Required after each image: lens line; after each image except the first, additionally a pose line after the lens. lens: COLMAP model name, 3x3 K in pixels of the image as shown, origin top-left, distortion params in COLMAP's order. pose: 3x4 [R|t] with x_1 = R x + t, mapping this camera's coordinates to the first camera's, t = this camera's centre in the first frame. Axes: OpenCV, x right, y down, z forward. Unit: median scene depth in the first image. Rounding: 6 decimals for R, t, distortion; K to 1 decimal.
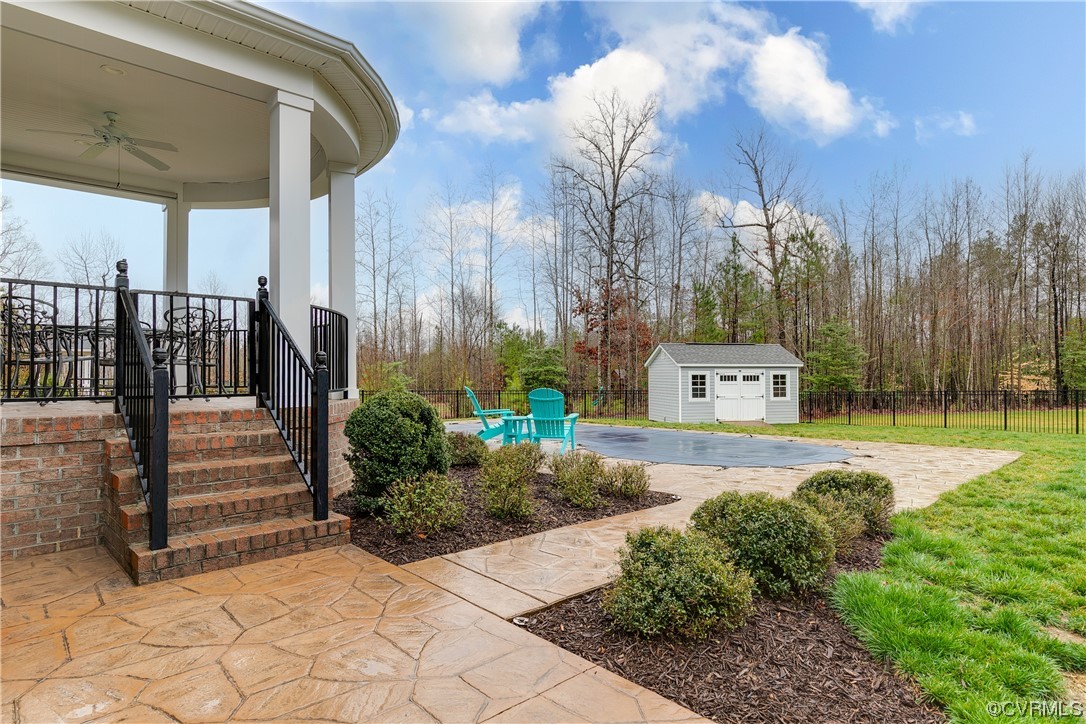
lens RADIAL K [[595.0, 0, 542.1], [0, 595.0, 372.0], [0, 0, 1]] dist [0.004570, -0.000587]
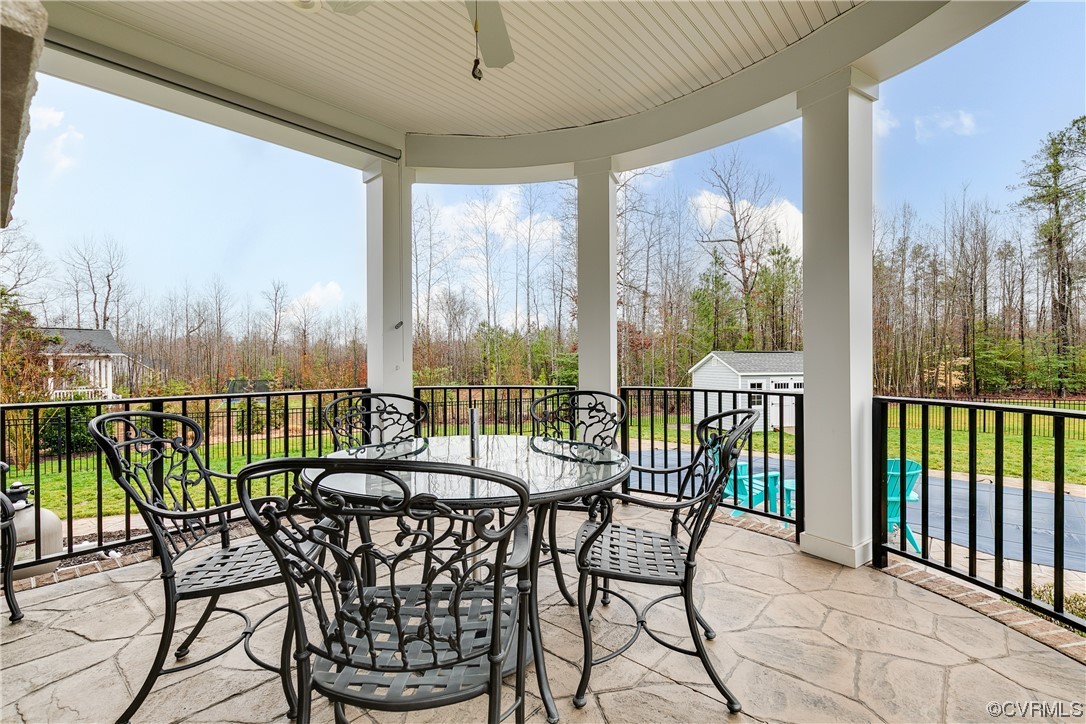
lens RADIAL K [[491.1, 0, 544.5], [0, 491.1, 367.6], [0, 0, 1]] dist [0.007618, -0.001600]
pose [[0.995013, -0.004120, 0.099663, -0.101995], [0.002650, 0.999886, 0.014877, -0.019602], [-0.099713, -0.014539, 0.994910, 0.101415]]
